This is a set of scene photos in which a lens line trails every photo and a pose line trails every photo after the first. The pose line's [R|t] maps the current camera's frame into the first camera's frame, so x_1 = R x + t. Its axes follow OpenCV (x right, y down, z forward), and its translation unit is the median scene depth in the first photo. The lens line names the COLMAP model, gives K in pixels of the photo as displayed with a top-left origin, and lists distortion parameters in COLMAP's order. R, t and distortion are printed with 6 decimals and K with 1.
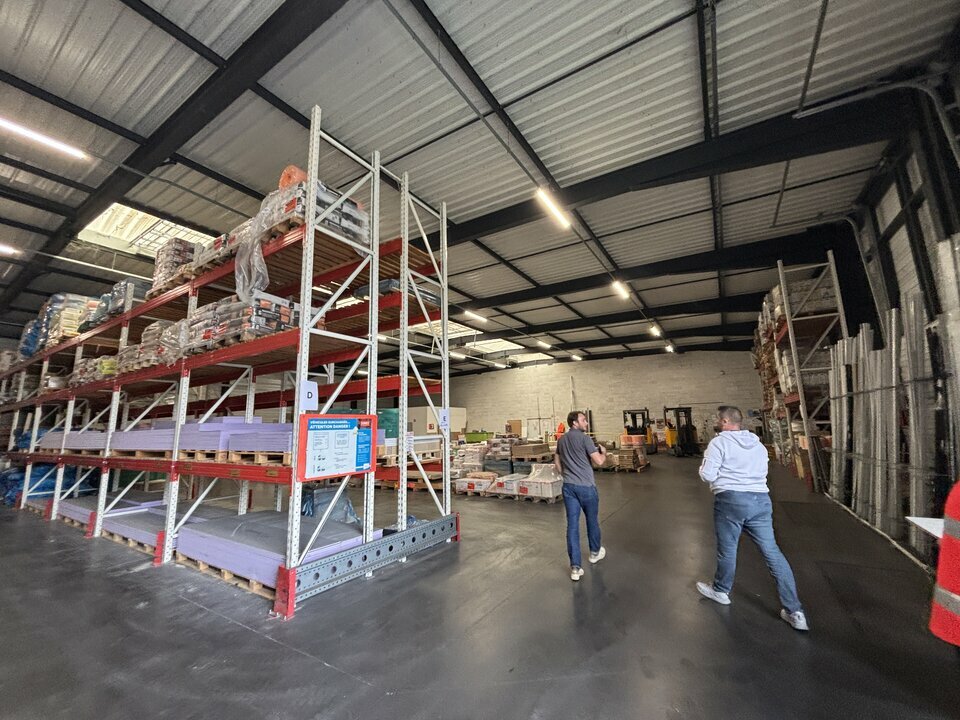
lens RADIAL K [[386.2, 0, 479.9], [0, 386.2, 358.0], [0, 0, 1]] dist [-0.002720, -0.000125]
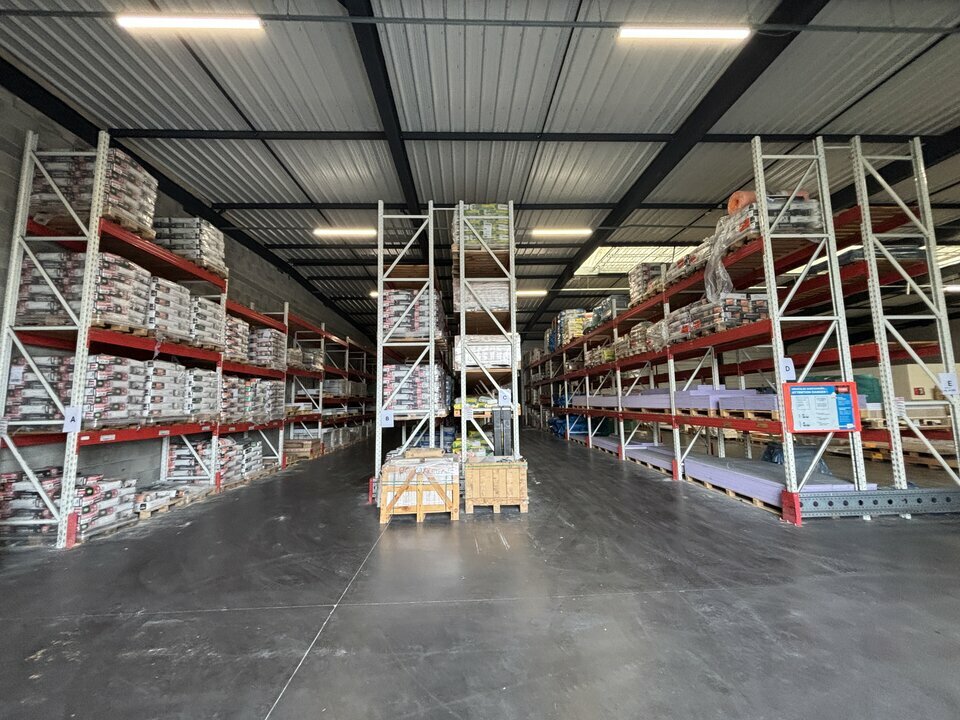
lens RADIAL K [[386.2, 0, 478.6], [0, 386.2, 357.8], [0, 0, 1]] dist [-0.002720, -0.000125]
pose [[0.564057, -0.074998, -0.822323, 0.036554], [0.145515, 0.989310, 0.009586, -0.085032], [0.812813, -0.125067, 0.568940, -0.478667]]
